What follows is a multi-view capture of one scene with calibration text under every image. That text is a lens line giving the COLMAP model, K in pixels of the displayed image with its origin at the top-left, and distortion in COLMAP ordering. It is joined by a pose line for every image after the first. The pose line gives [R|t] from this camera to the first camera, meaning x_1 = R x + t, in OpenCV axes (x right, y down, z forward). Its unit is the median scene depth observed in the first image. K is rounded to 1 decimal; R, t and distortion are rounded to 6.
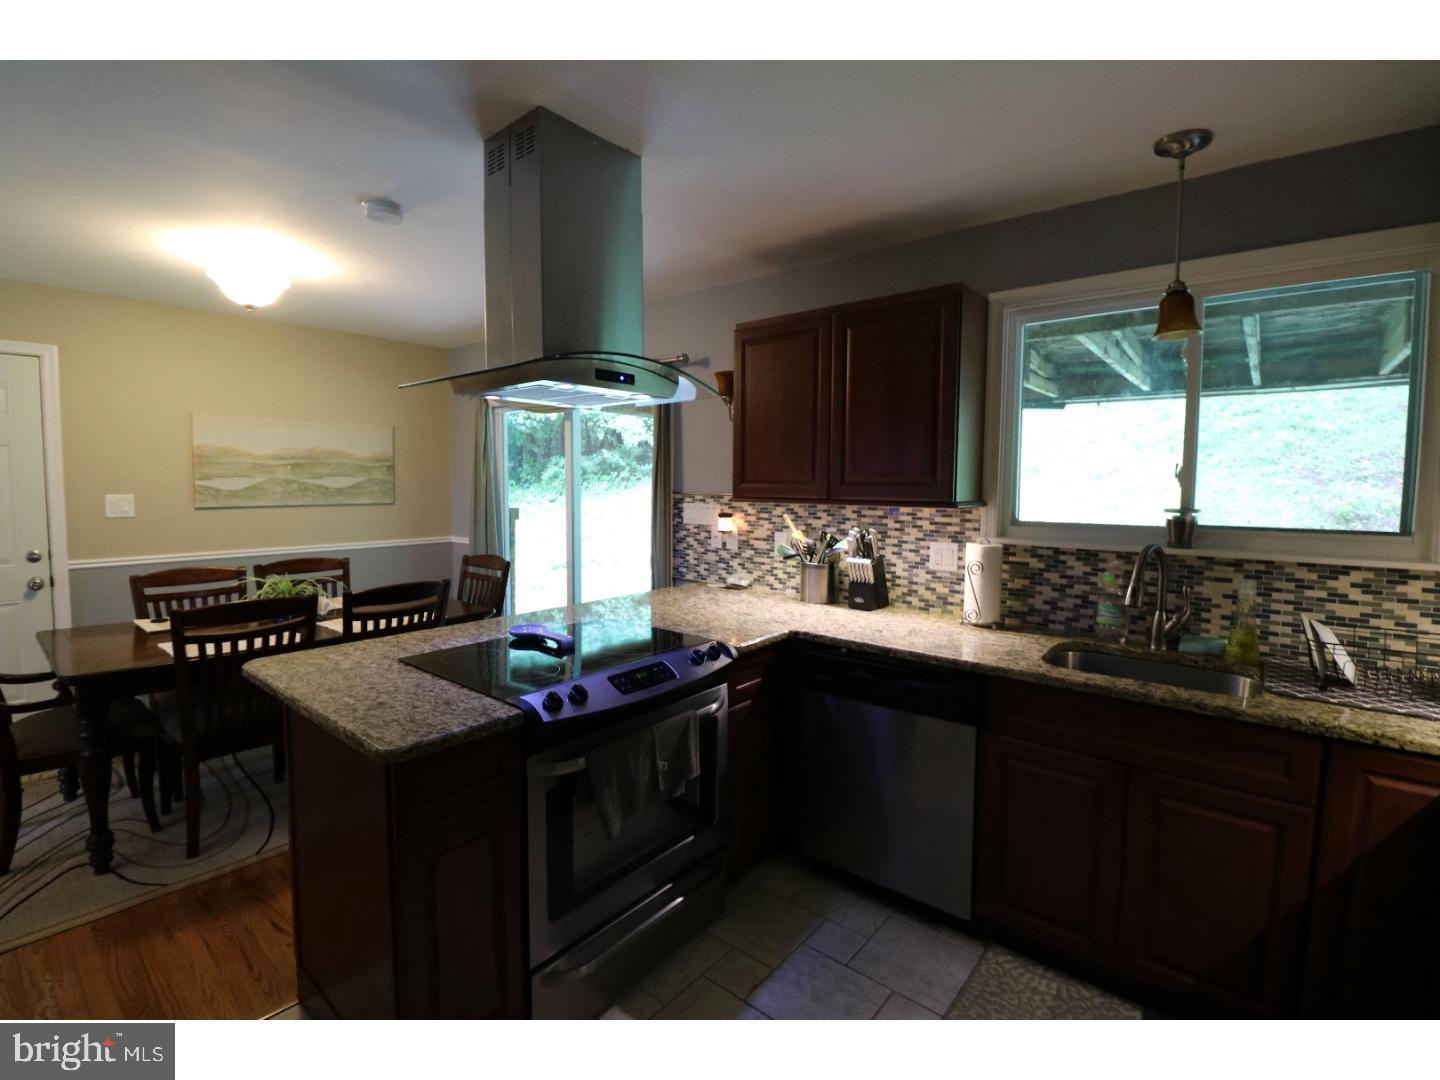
lens RADIAL K [[663.5, 0, 706.2], [0, 663.5, 528.1], [0, 0, 1]] dist [-0.000353, -0.013057]
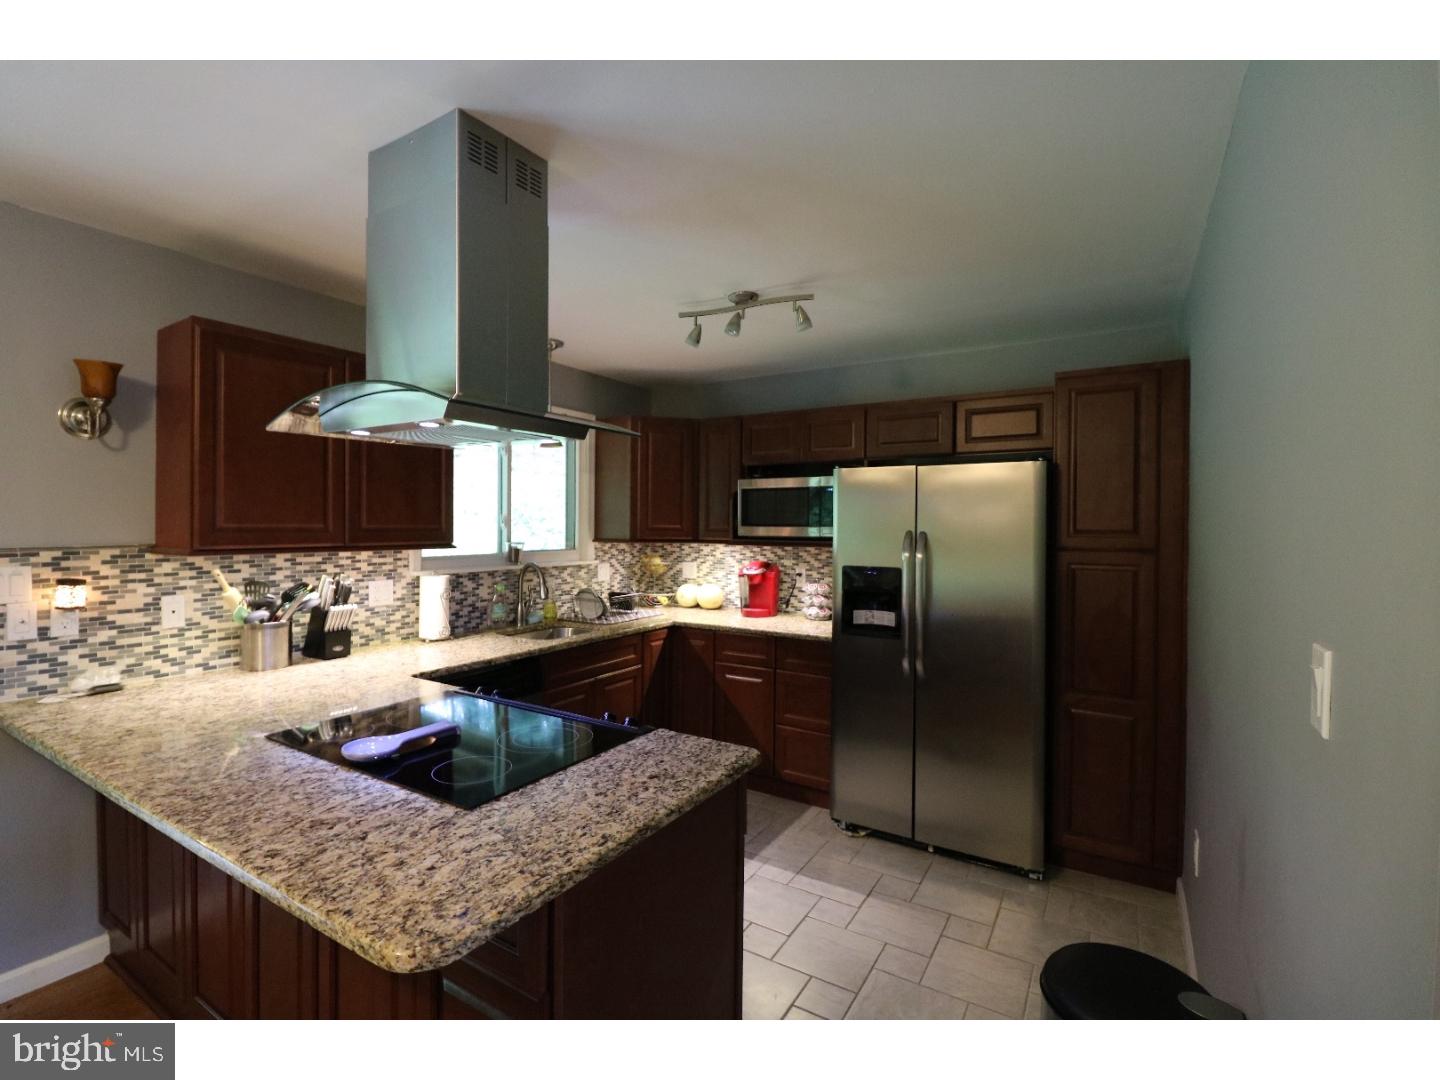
lens RADIAL K [[663.5, 0, 706.2], [0, 663.5, 528.1], [0, 0, 1]] dist [-0.000353, -0.013057]
pose [[-0.145459, -0.014956, 0.989251, -0.746077], [0.060324, 0.997891, 0.023956, -0.054252], [-0.987524, 0.063160, -0.144250, 0.545662]]
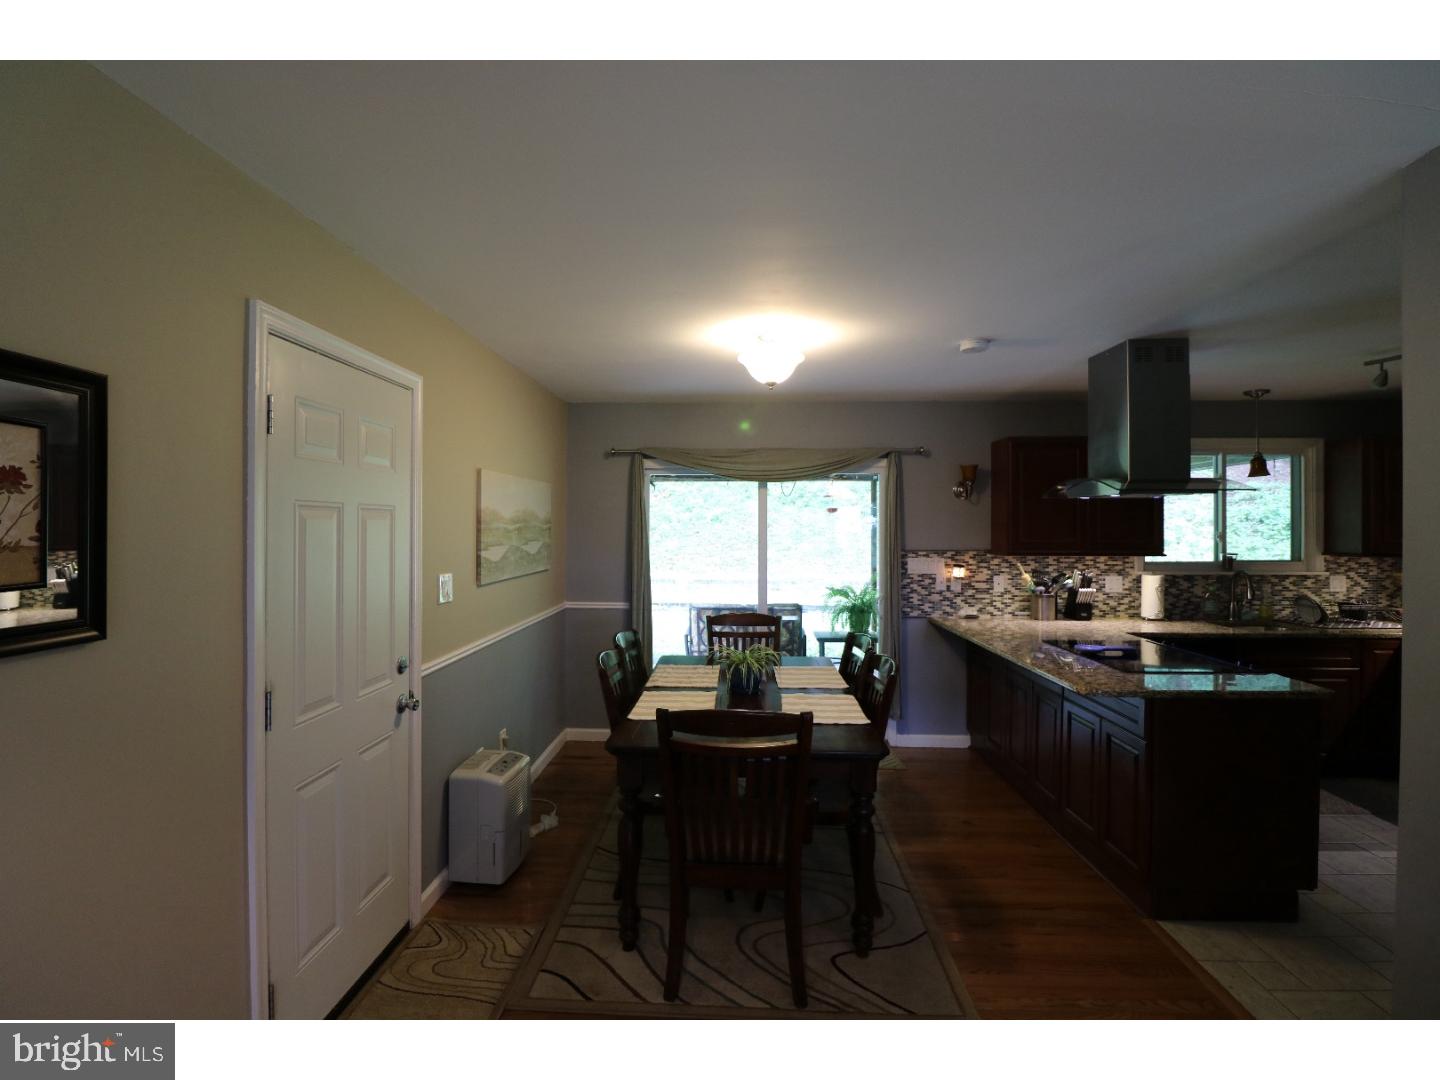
lens RADIAL K [[663.5, 0, 706.2], [0, 663.5, 528.1], [0, 0, 1]] dist [-0.000353, -0.013057]
pose [[0.791948, -0.007922, 0.610538, -1.367813], [0.048026, 0.997626, -0.049351, -0.060944], [-0.608697, 0.068405, 0.790448, 0.246006]]
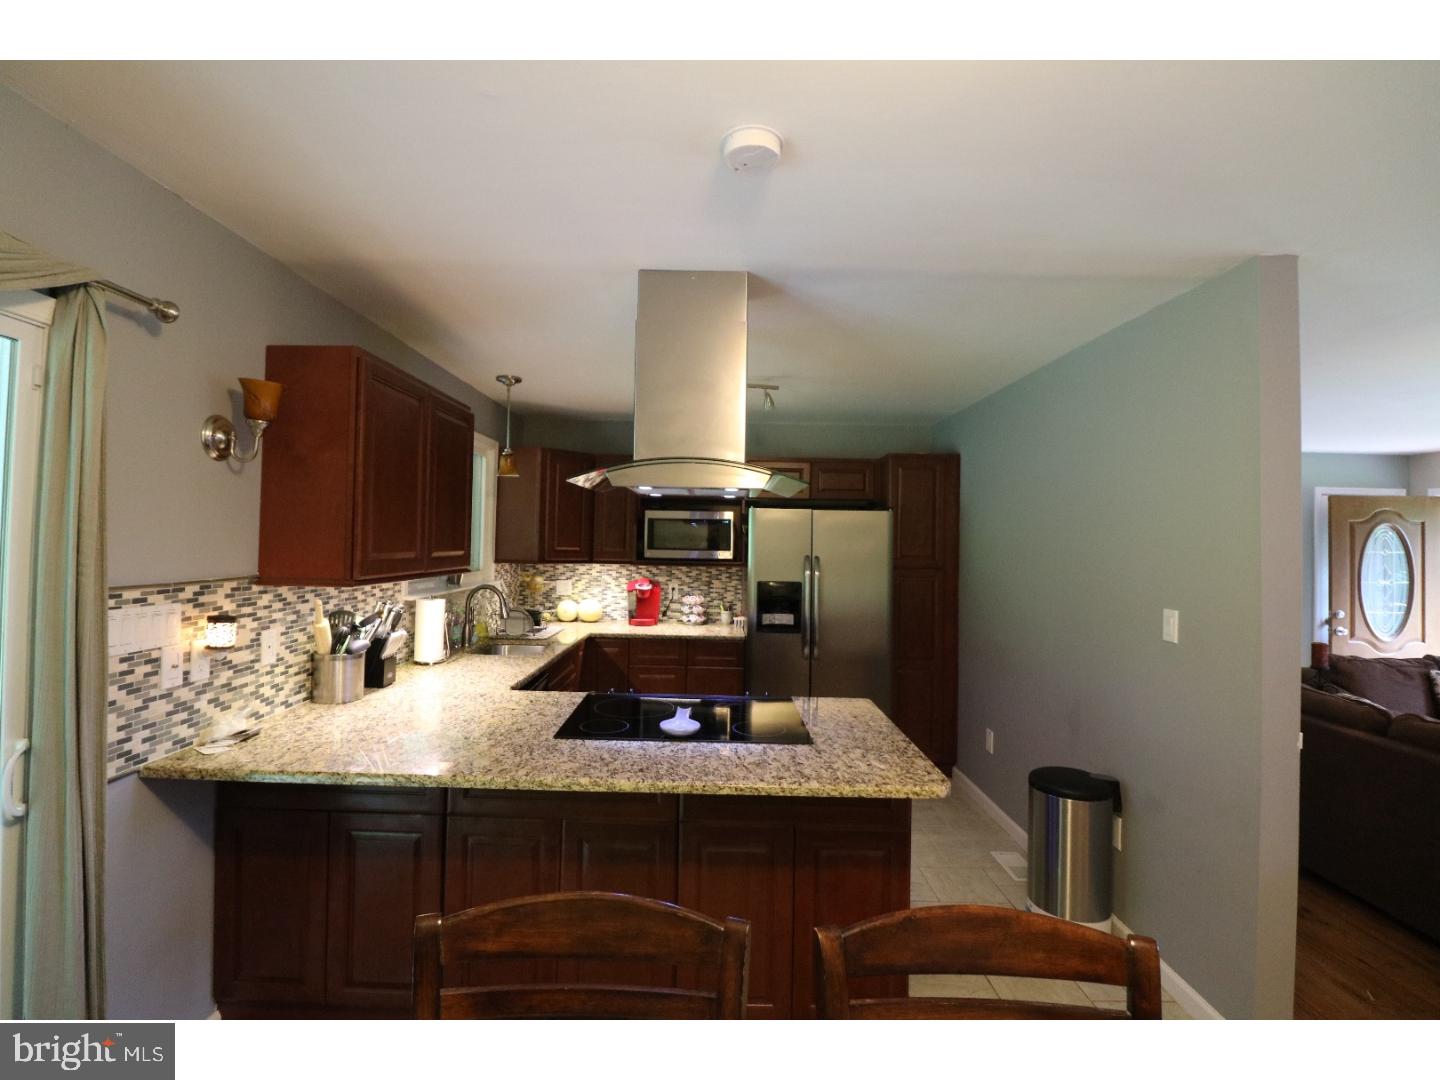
lens RADIAL K [[663.5, 0, 706.2], [0, 663.5, 528.1], [0, 0, 1]] dist [-0.000353, -0.013057]
pose [[-0.636895, -0.005038, 0.770934, -0.751117], [0.028970, 0.999116, 0.030462, -0.114220], [-0.770406, 0.041735, -0.636186, 1.151199]]
